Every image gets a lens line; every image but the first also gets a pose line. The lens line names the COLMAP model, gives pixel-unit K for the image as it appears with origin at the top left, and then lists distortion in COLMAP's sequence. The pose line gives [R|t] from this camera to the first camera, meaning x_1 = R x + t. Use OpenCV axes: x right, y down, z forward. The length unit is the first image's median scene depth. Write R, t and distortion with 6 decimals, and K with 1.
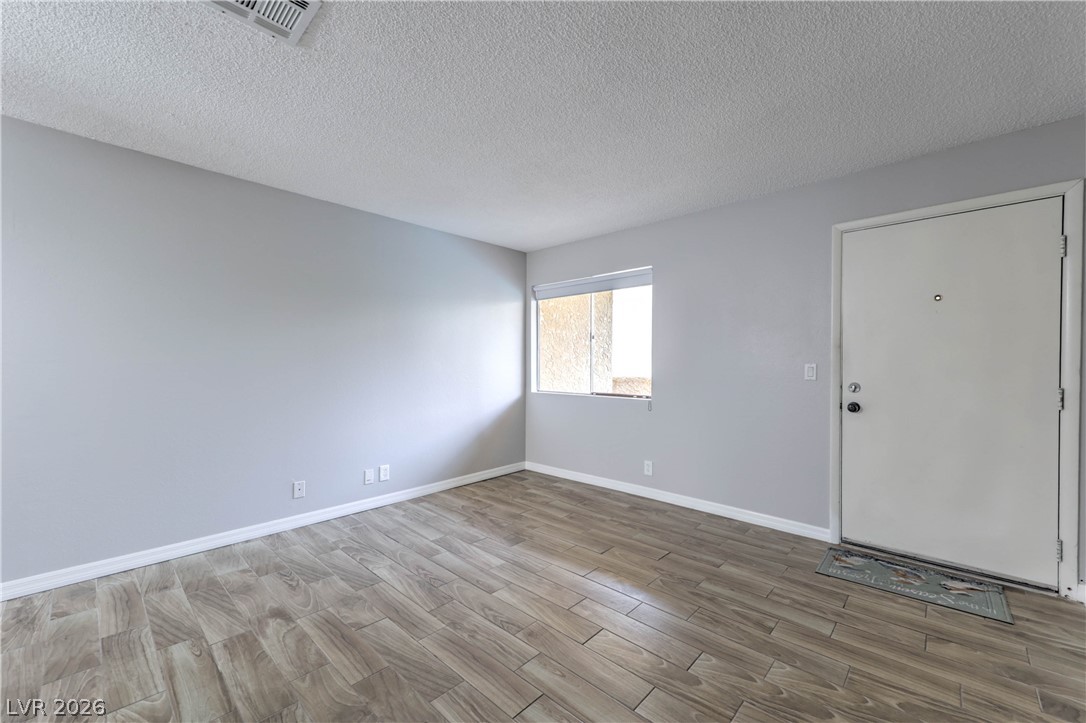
lens RADIAL K [[437.6, 0, 545.7], [0, 437.6, 365.1], [0, 0, 1]] dist [0.011179, 0.000105]
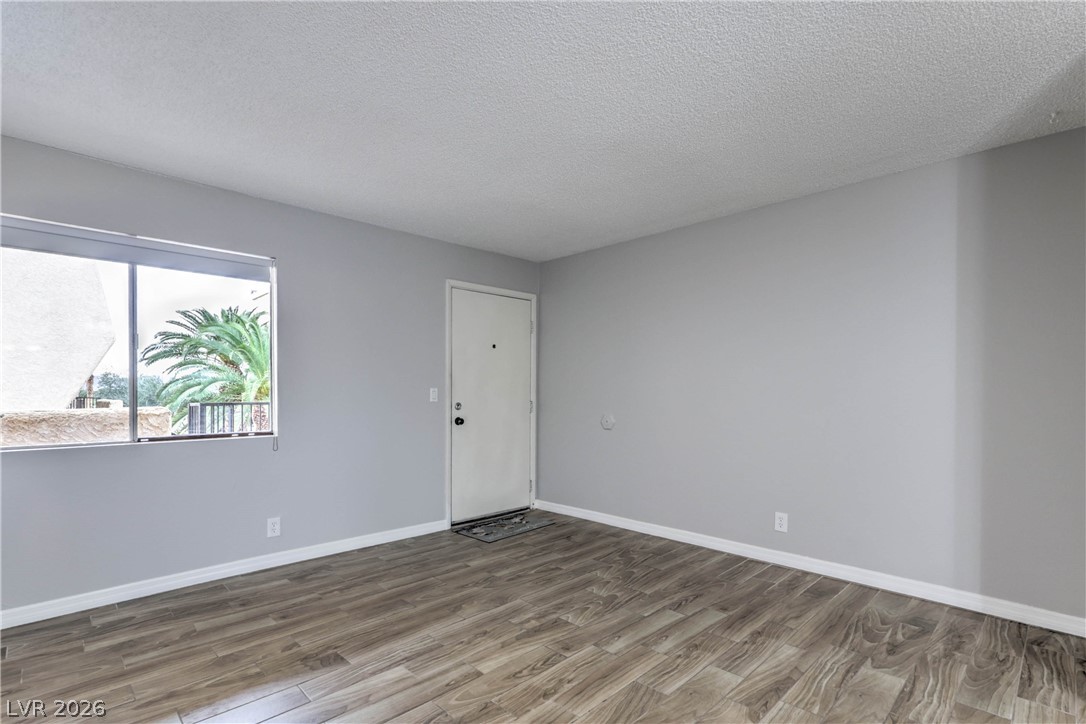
lens RADIAL K [[510.7, 0, 540.0], [0, 510.7, 399.5], [0, 0, 1]] dist [0.011185, -0.000073]
pose [[0.056690, -0.018859, 0.998214, -0.817441], [0.006084, 0.999810, 0.018544, 0.003170], [-0.998373, 0.005021, 0.056794, 0.659988]]
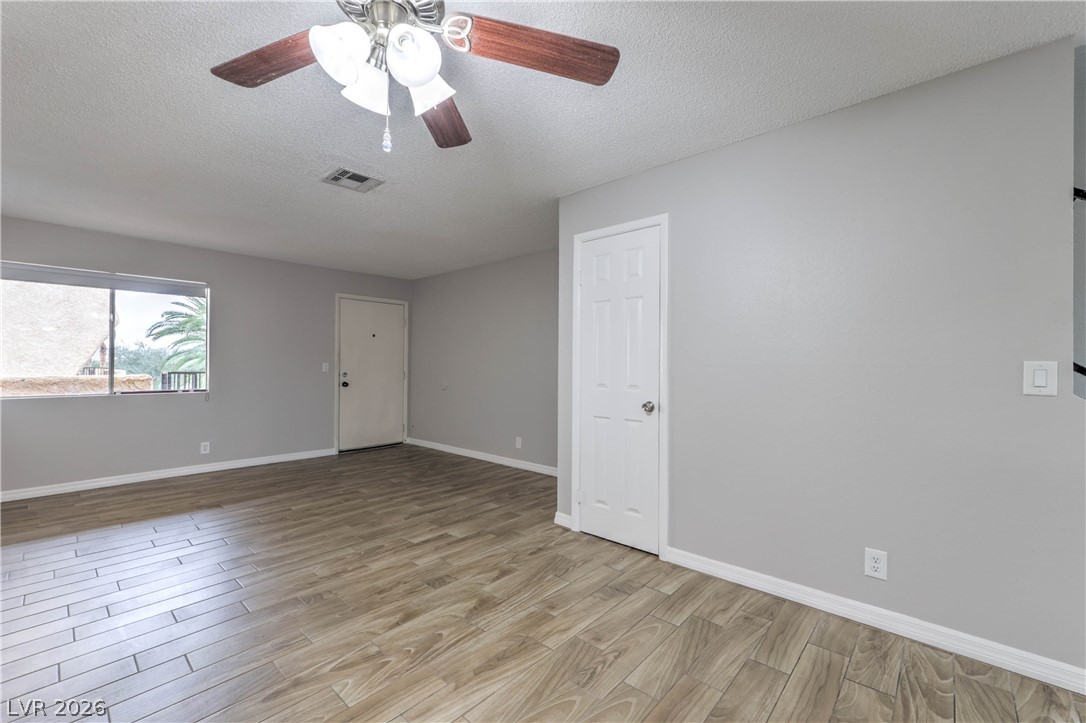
lens RADIAL K [[437.6, 0, 545.7], [0, 437.6, 365.1], [0, 0, 1]] dist [0.011179, 0.000105]
pose [[-0.010063, -0.004171, 0.999941, -1.339620], [-0.000443, 0.999991, 0.004167, -0.002929], [-0.999949, -0.000401, -0.010065, 0.084386]]
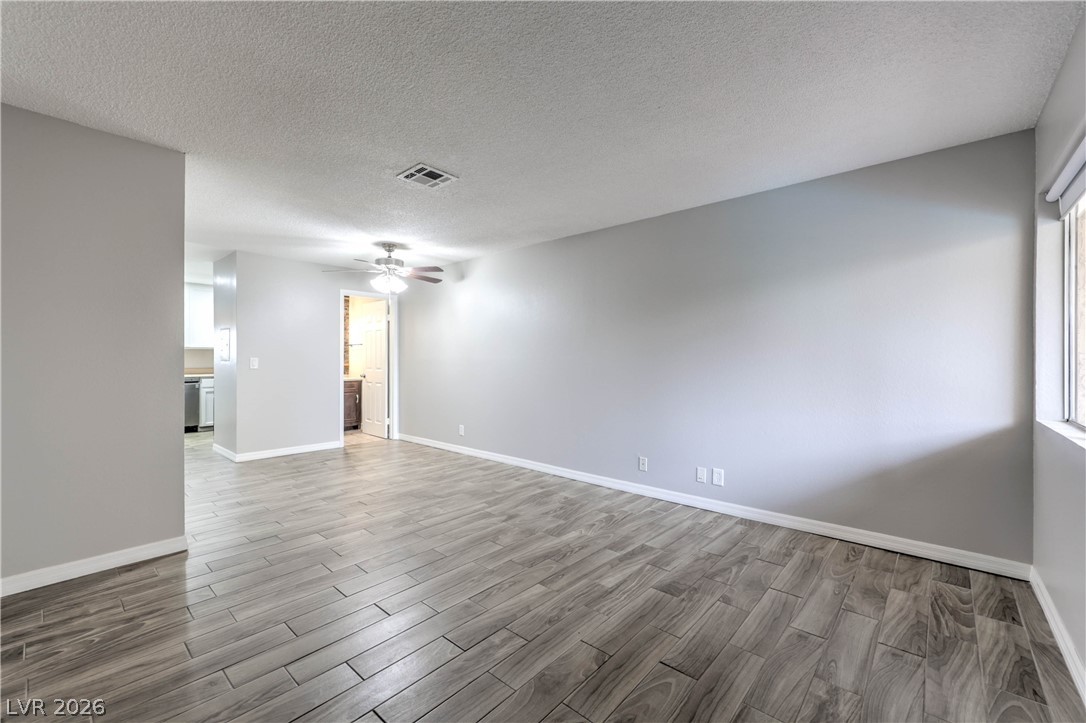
lens RADIAL K [[448.4, 0, 557.6], [0, 448.4, 360.0], [0, 0, 1]] dist [0.001977, 0.000086]
pose [[0.033405, -0.003502, -0.999436, 0.721247], [-0.006786, 0.999970, -0.003730, 0.003957], [0.999419, 0.006907, 0.033380, 0.787597]]
